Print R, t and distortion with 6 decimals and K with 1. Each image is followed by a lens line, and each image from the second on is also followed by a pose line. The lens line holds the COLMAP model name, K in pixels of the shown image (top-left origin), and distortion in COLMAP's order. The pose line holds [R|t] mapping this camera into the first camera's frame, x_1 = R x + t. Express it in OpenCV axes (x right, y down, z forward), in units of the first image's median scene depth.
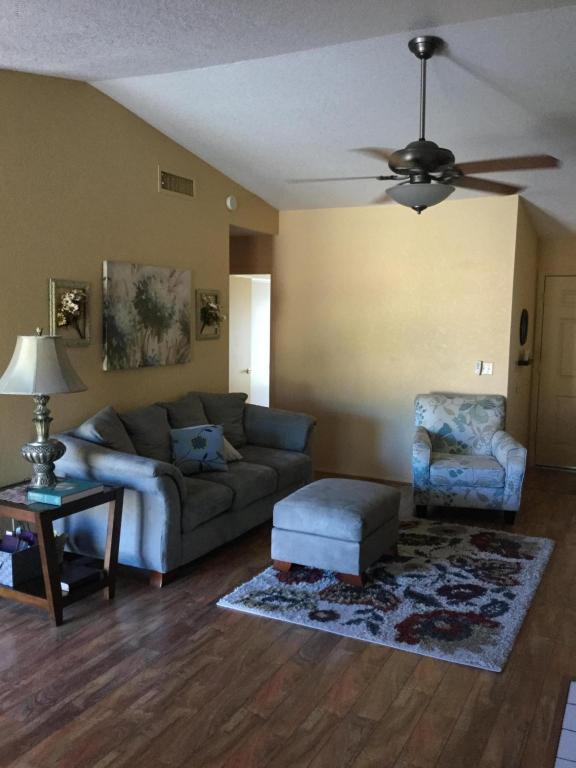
lens RADIAL K [[699.0, 0, 256.0], [0, 699.0, 375.4], [0, 0, 1]] dist [0.047245, 0.000000]
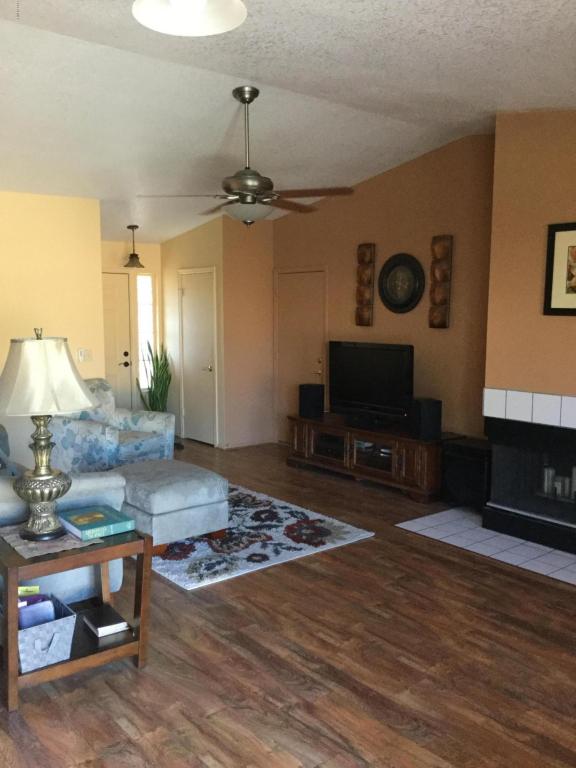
lens RADIAL K [[699.0, 0, 283.3], [0, 699.0, 385.3], [0, 0, 1]] dist [0.047245, 0.000000]
pose [[0.406323, -0.113829, 0.906611, -0.921733], [0.093252, 0.992195, 0.082781, -0.046589], [-0.908958, 0.050908, 0.413767, 0.438141]]
